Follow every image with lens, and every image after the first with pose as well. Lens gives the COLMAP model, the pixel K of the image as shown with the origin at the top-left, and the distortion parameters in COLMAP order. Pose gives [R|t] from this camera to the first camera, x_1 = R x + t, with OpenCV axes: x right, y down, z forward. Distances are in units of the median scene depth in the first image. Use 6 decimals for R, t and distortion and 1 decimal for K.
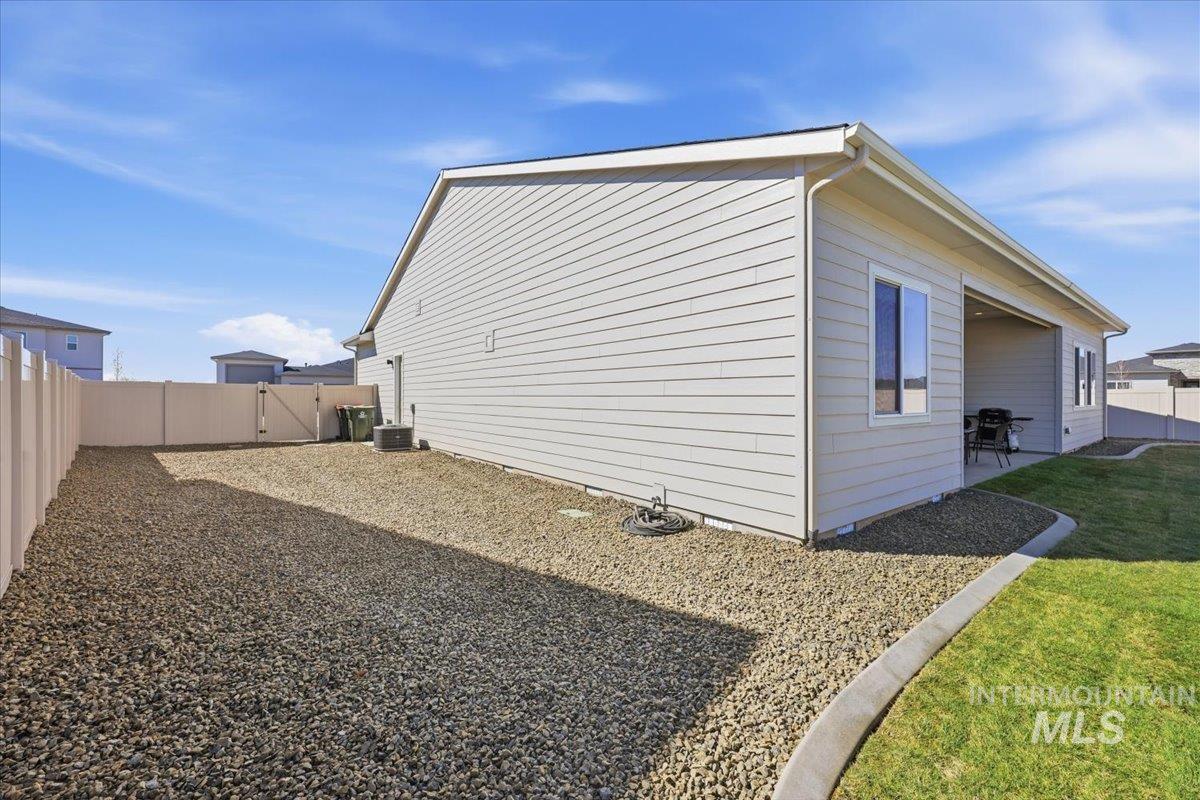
lens RADIAL K [[494.9, 0, 601.2], [0, 494.9, 402.1], [0, 0, 1]] dist [-0.001078, -0.000497]
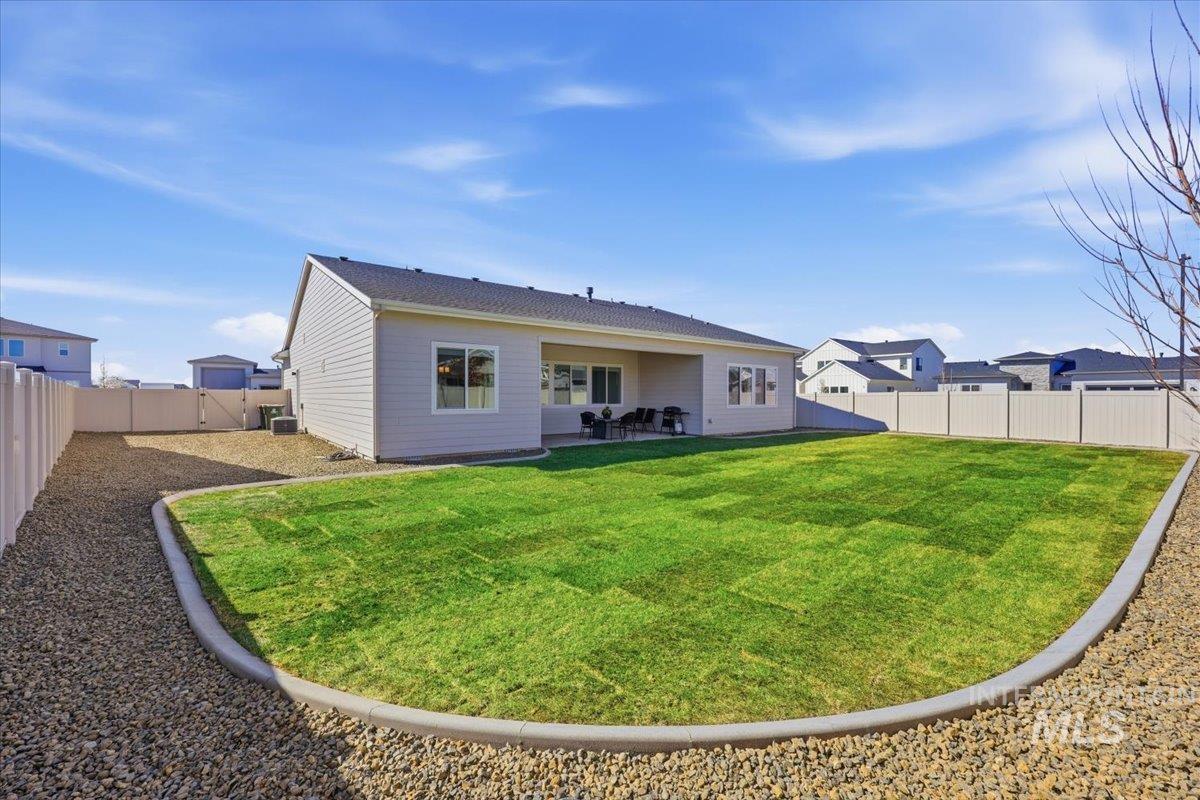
lens RADIAL K [[494.9, 0, 600.8], [0, 494.9, 396.7], [0, 0, 1]] dist [-0.001078, -0.000497]
pose [[0.999993, 0.002843, 0.002432, 0.176046], [-0.002827, 0.999974, -0.006705, -0.002931], [-0.002451, 0.006698, 0.999975, -0.164470]]
